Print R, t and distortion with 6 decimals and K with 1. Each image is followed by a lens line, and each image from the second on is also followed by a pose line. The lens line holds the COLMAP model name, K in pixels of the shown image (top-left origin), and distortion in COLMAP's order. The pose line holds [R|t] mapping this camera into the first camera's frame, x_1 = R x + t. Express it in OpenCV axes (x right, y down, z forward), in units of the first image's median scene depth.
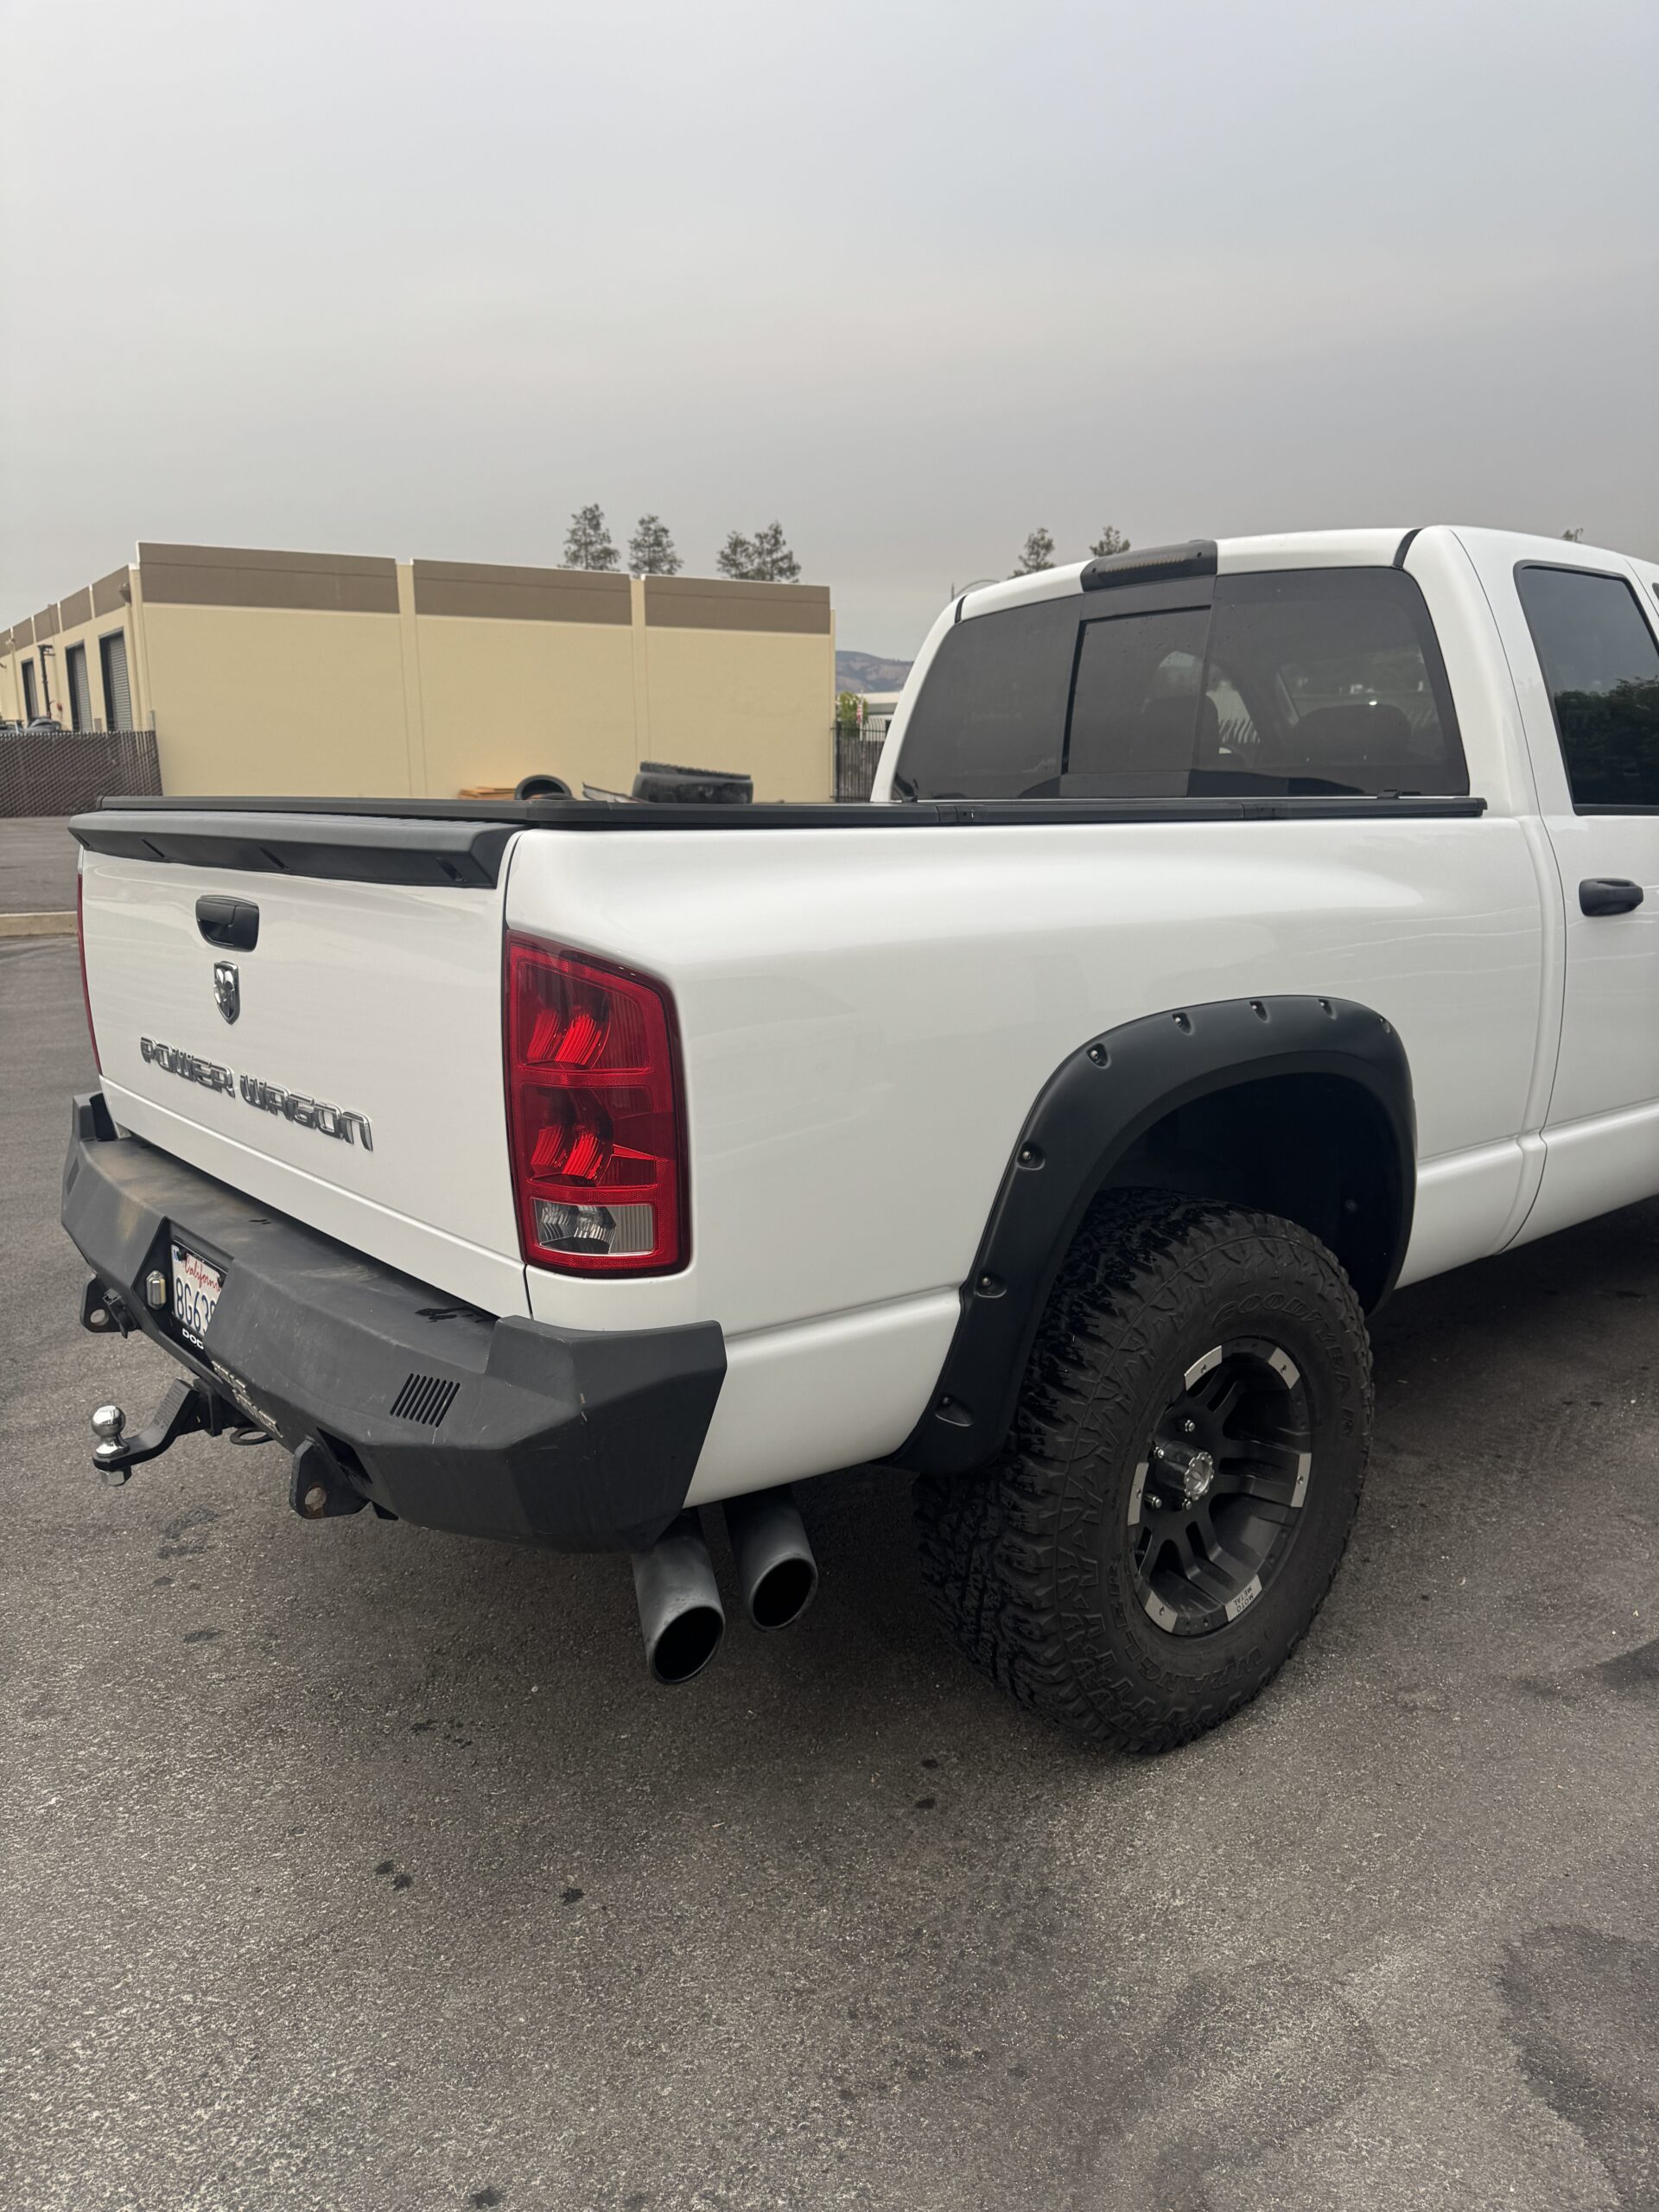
lens RADIAL K [[1577.5, 0, 831.0], [0, 1577.5, 1124.3], [0, 0, 1]] dist [0.051643, -0.067218]
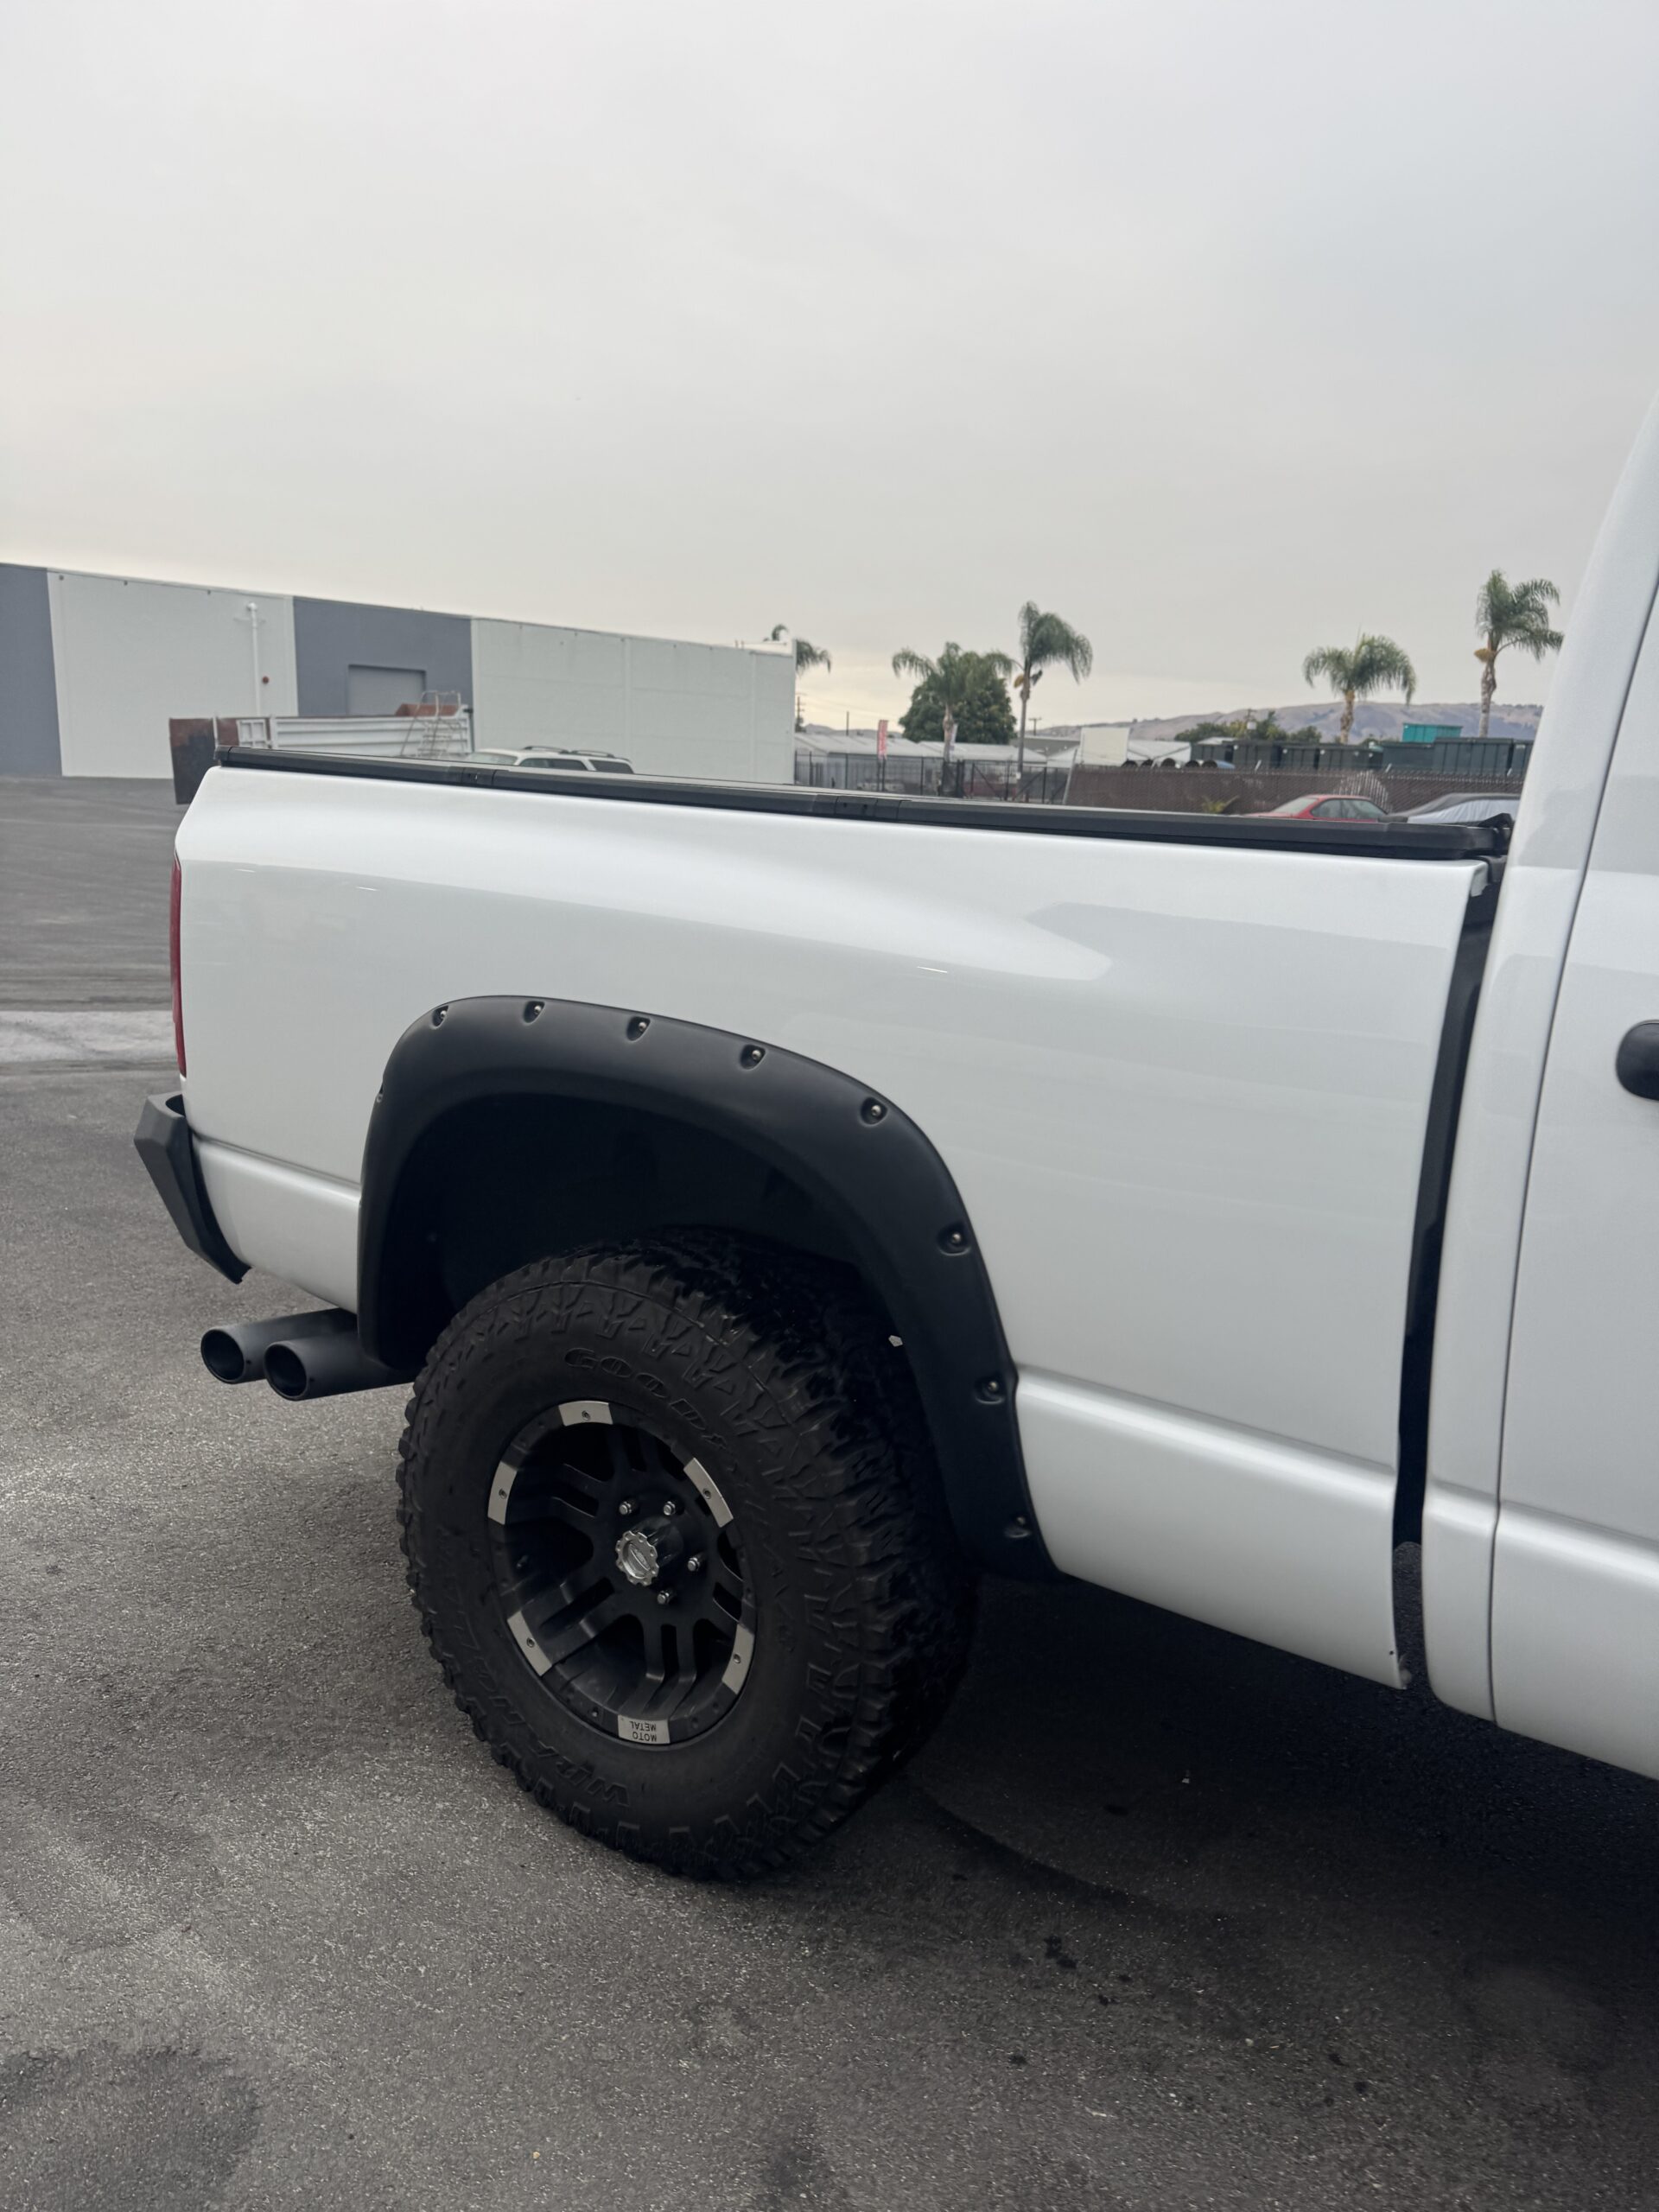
lens RADIAL K [[1581.1, 0, 774.5], [0, 1581.1, 1107.2], [0, 0, 1]] dist [0.032315, -0.026400]
pose [[0.259566, 0.202349, -0.944288, 1.074517], [-0.231336, 0.962361, 0.142633, -0.164621], [0.937608, 0.181426, 0.296607, 0.809483]]
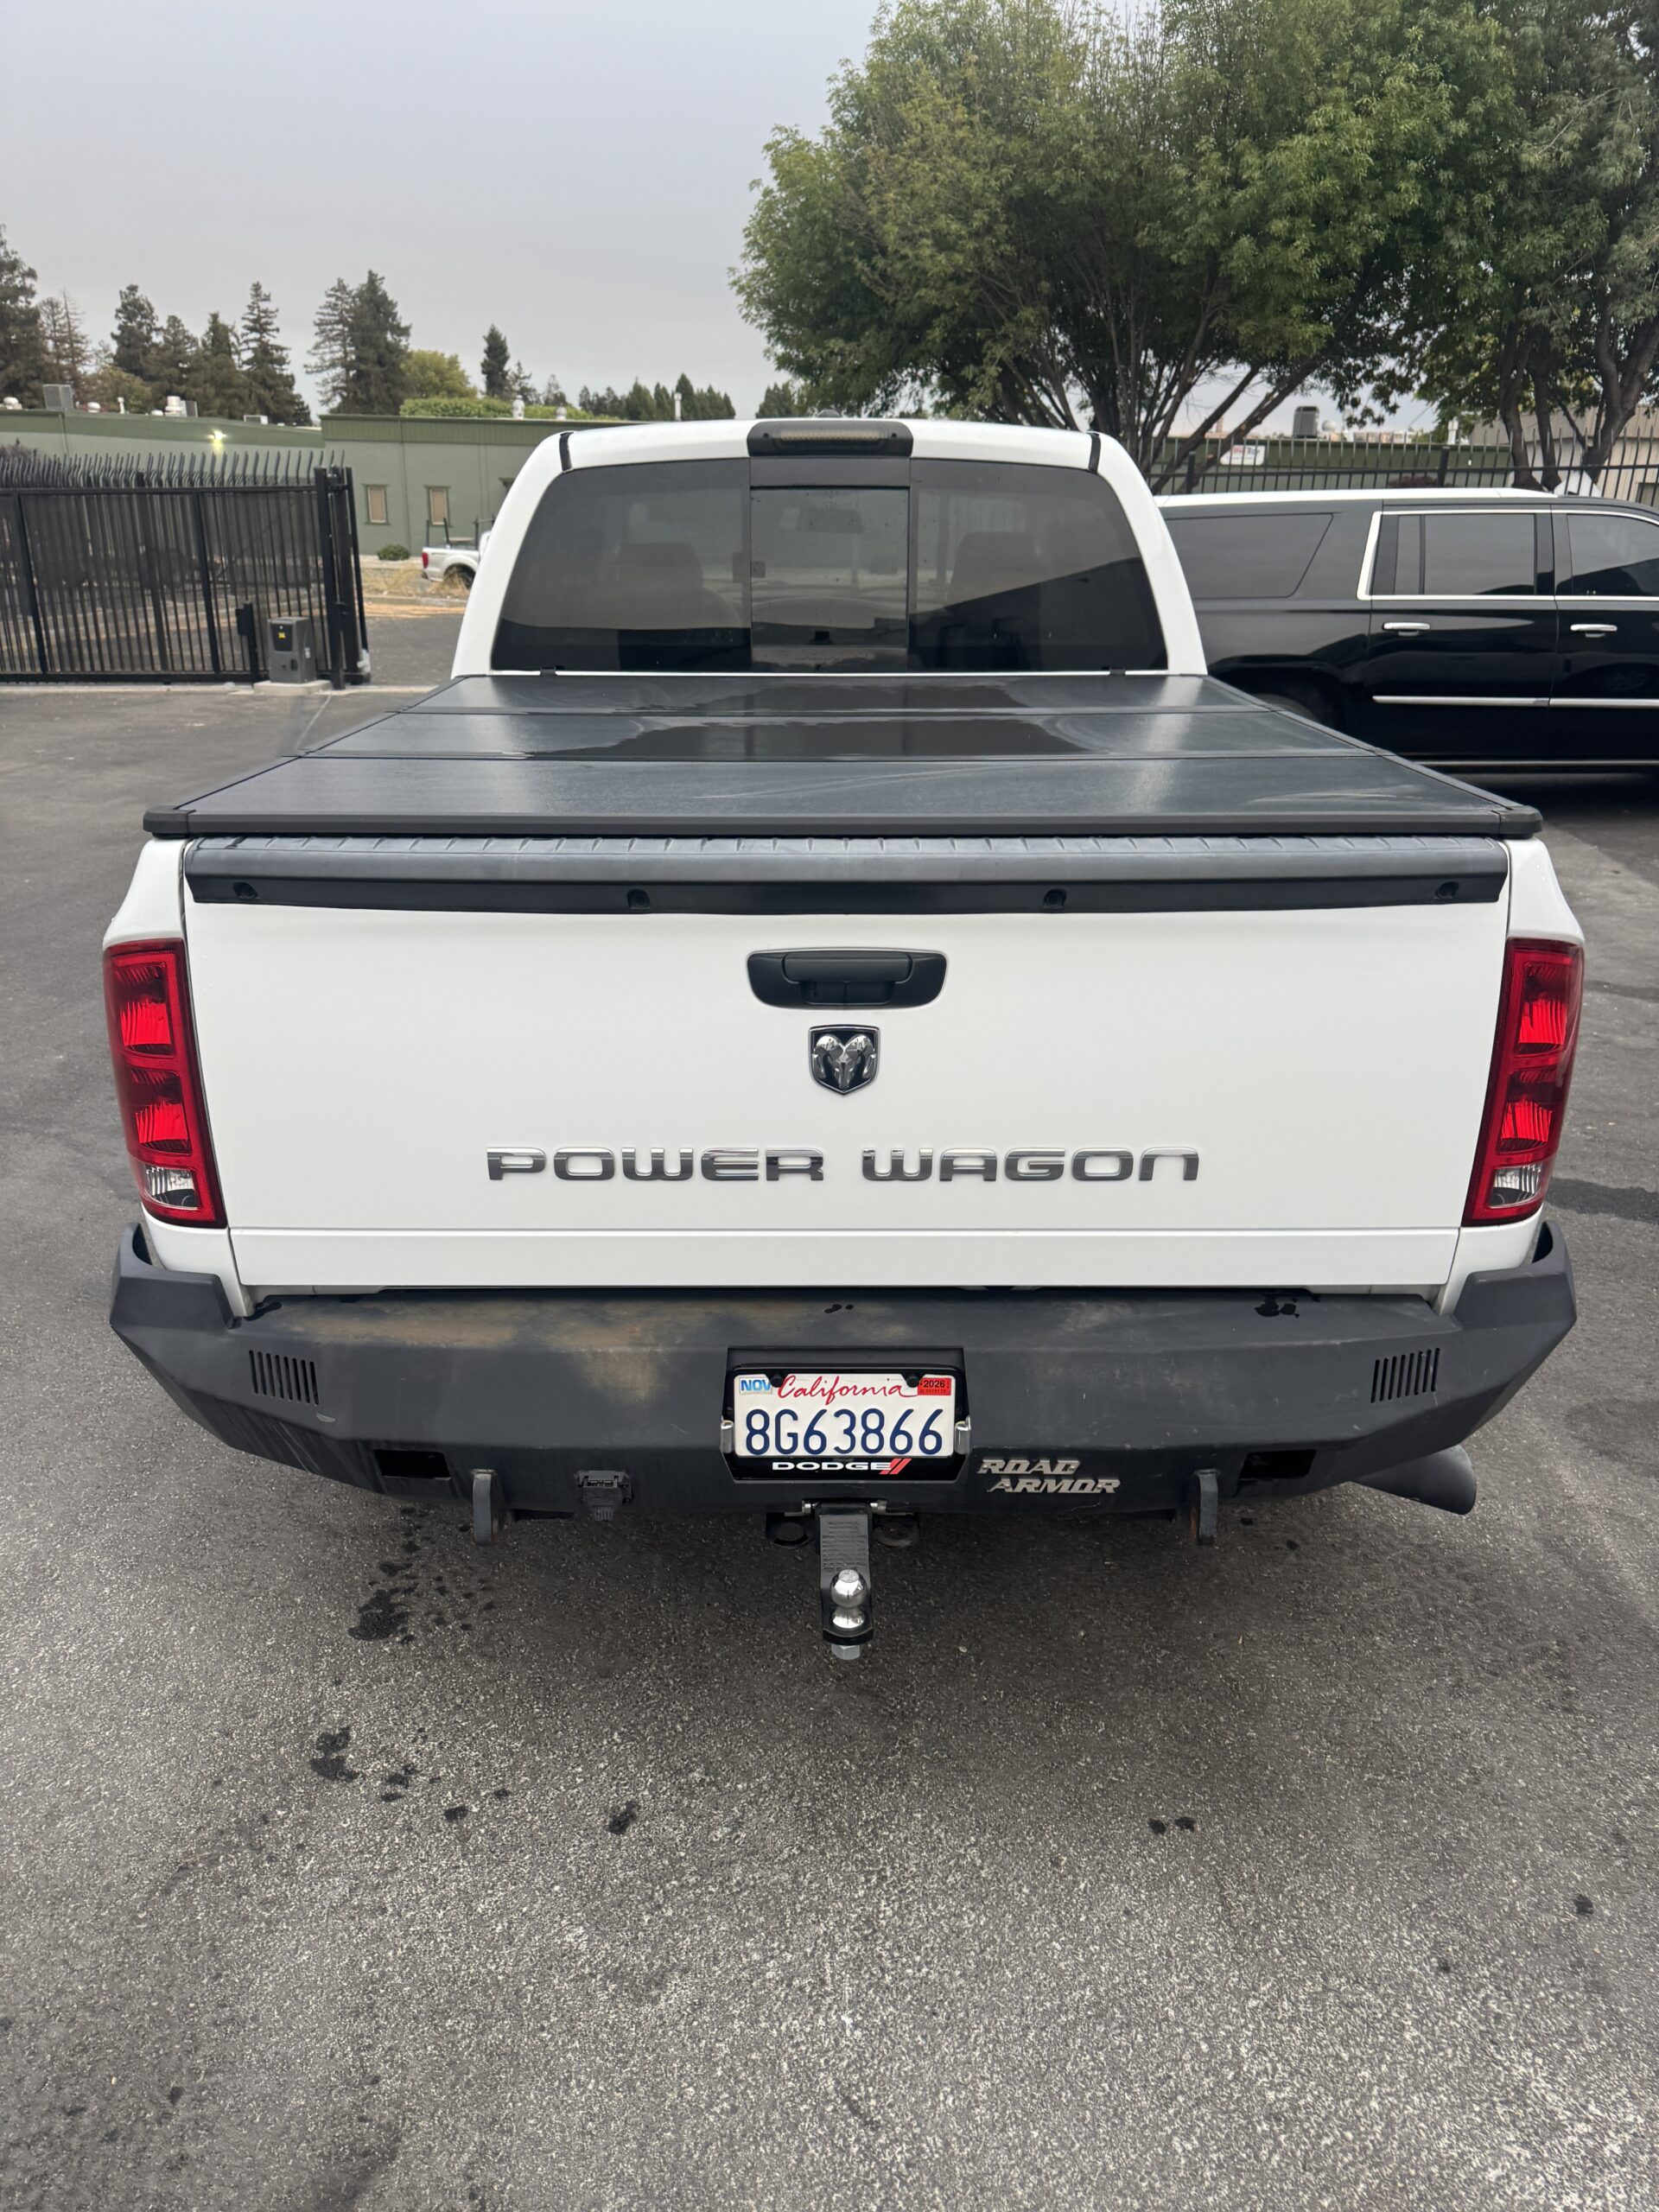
lens RADIAL K [[1577.5, 0, 831.0], [0, 1577.5, 1124.3], [0, 0, 1]] dist [0.051643, -0.067218]
pose [[0.637582, -0.277682, 0.718597, -0.985274], [0.153739, 0.959879, 0.234512, -0.246777], [-0.754887, -0.039045, 0.654692, 0.456600]]
